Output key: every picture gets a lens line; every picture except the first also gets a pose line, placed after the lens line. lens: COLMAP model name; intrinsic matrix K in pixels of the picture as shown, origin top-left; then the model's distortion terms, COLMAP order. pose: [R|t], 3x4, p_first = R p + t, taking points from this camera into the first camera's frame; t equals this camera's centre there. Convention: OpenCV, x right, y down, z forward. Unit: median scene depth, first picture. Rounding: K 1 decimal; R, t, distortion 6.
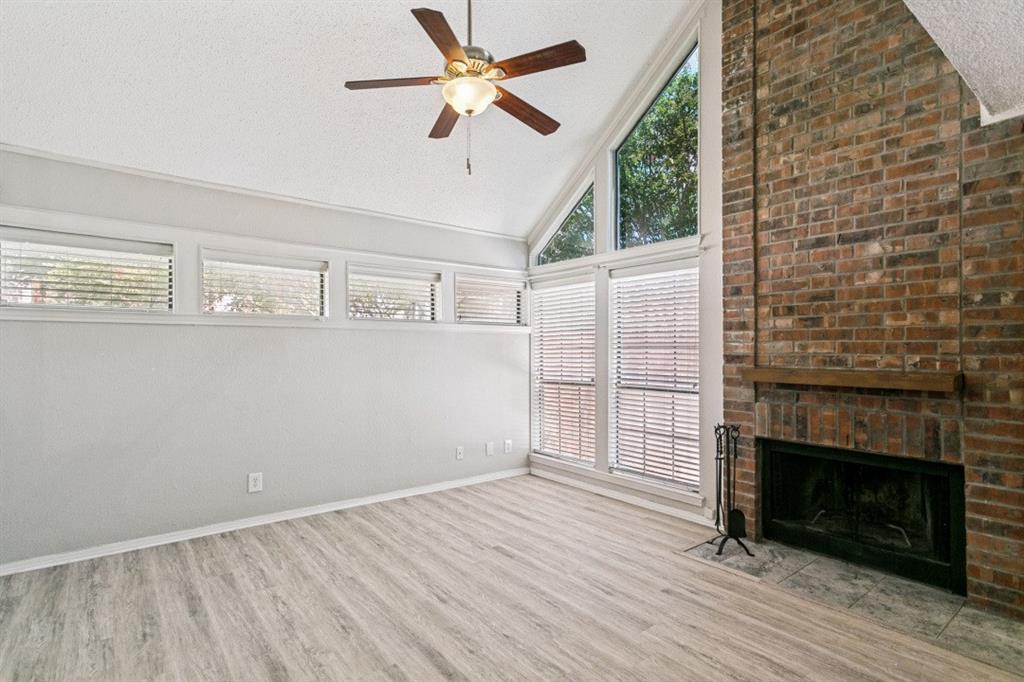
lens RADIAL K [[521.1, 0, 474.5], [0, 521.1, 341.4], [0, 0, 1]] dist [0.022809, 0.000764]
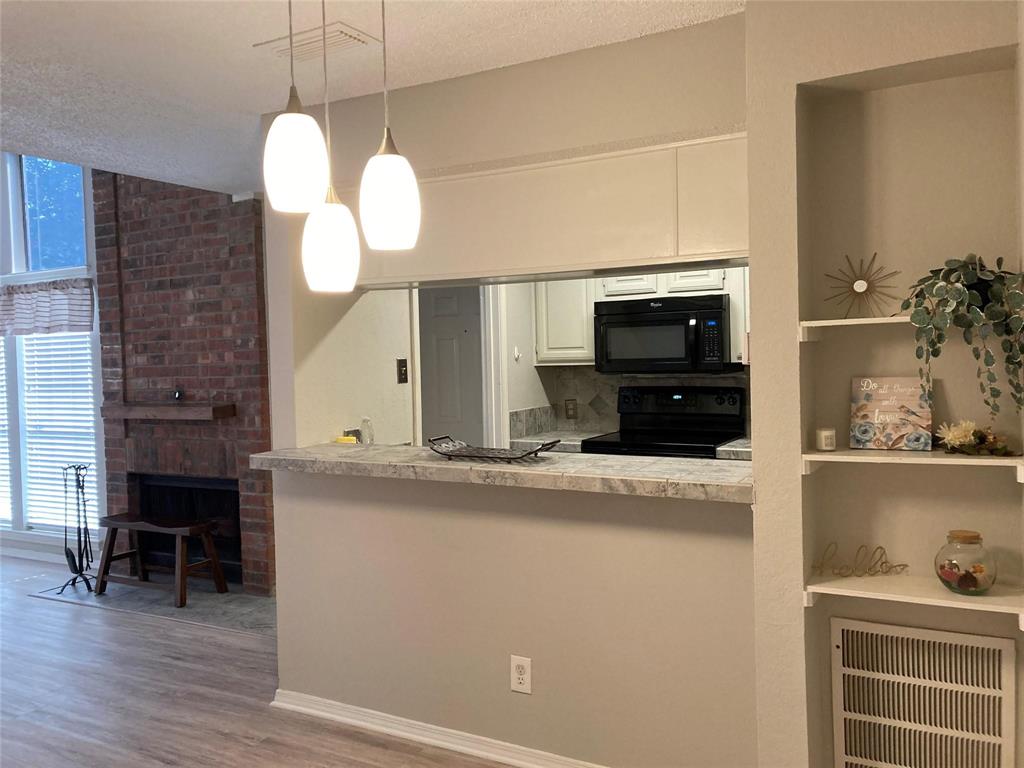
lens RADIAL K [[843.5, 0, 511.2], [0, 843.5, 381.6], [0, 0, 1]] dist [0.019359, 0.002026]
pose [[0.913547, -0.031586, 0.405504, 0.604021], [0.019104, 0.999212, 0.034795, -0.038844], [-0.406283, -0.024040, 0.913431, -0.858813]]
